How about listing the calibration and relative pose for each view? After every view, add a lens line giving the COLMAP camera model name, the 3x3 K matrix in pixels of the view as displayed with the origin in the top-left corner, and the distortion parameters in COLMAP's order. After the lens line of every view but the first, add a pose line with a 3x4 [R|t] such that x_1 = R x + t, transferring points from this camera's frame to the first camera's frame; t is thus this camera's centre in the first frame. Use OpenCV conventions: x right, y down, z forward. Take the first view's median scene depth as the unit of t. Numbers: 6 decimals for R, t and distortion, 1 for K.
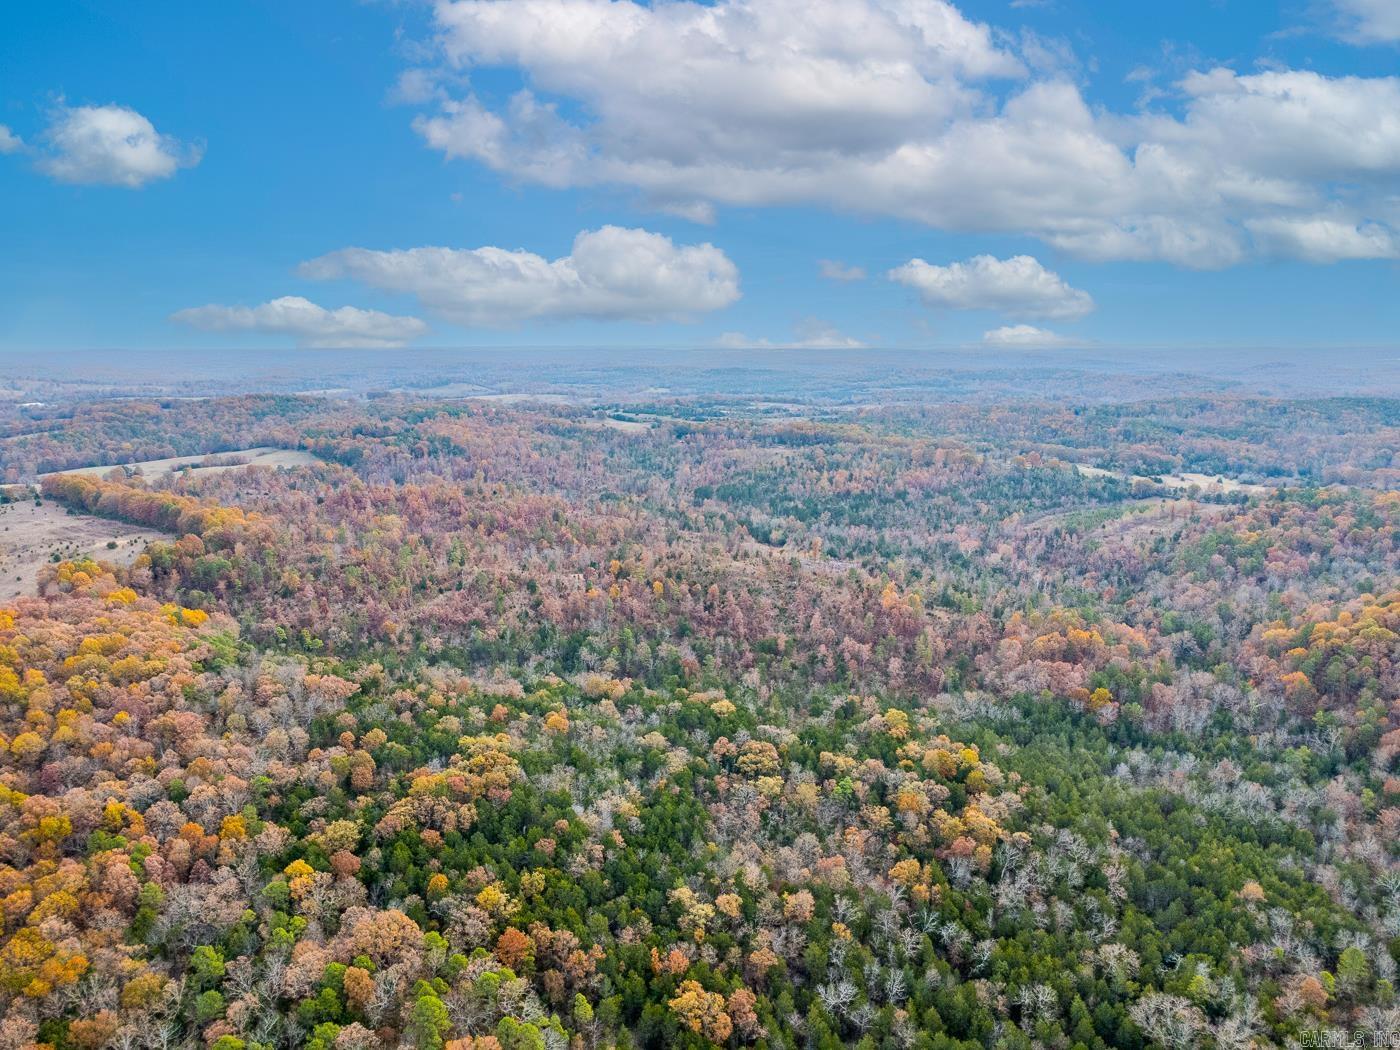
lens RADIAL K [[965.4, 0, 701.2], [0, 965.4, 524.8], [0, 0, 1]] dist [0.022746, 0.000757]
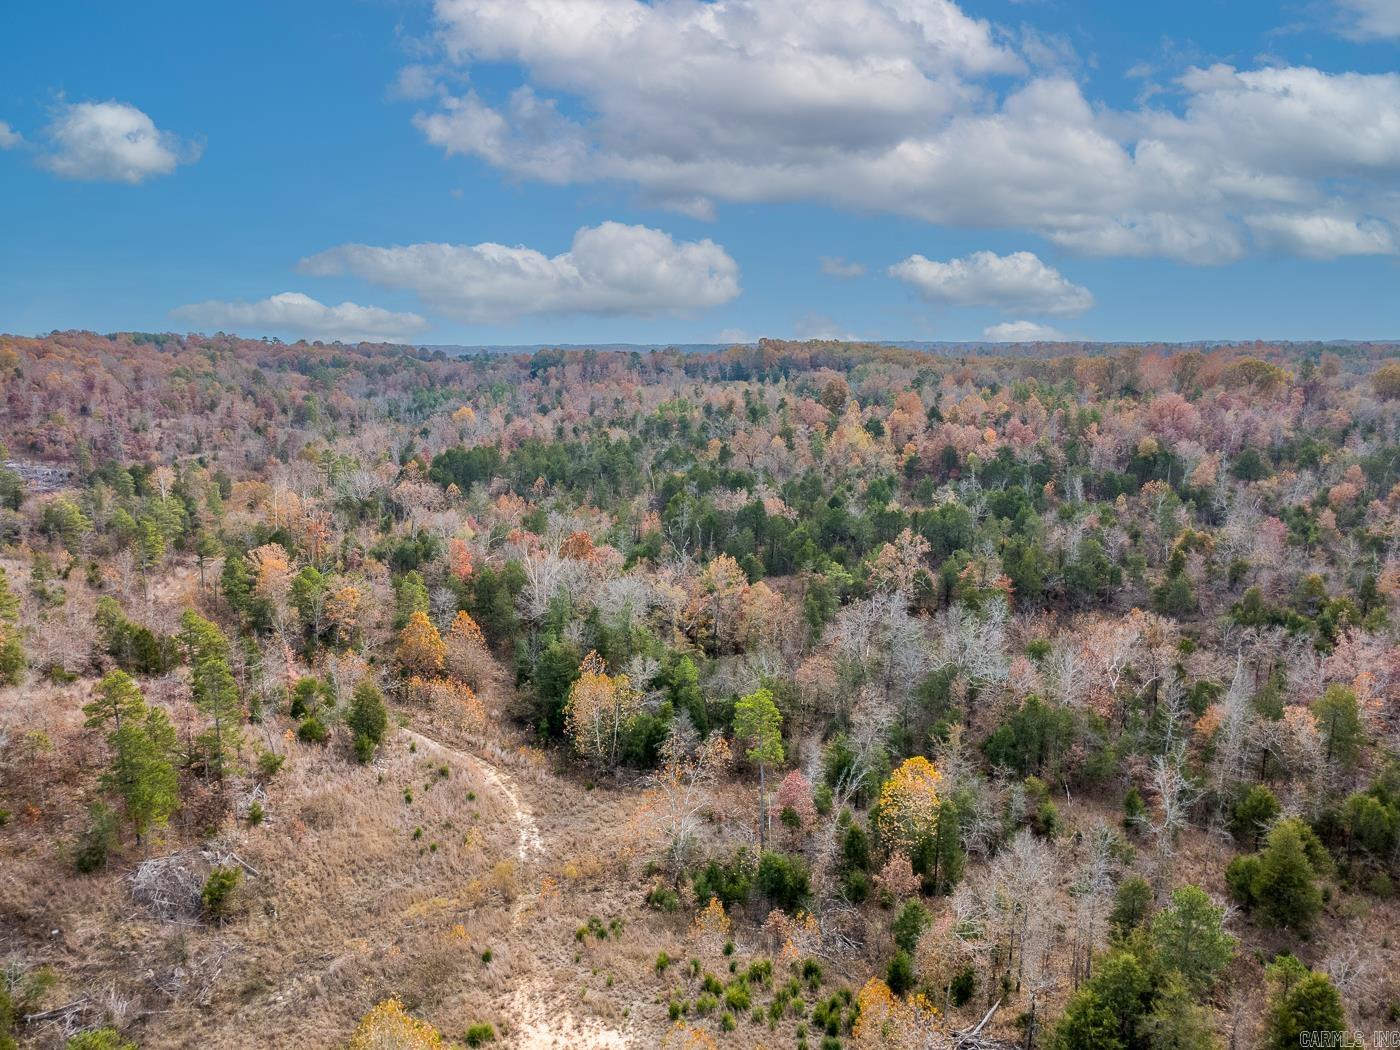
lens RADIAL K [[965.4, 0, 698.7], [0, 965.4, 524.2], [0, 0, 1]] dist [0.022746, 0.000757]
pose [[0.999763, -0.021517, 0.003172, 0.078050], [0.021549, 0.999714, -0.010415, -0.012523], [-0.002947, 0.010481, 0.999941, 0.711246]]
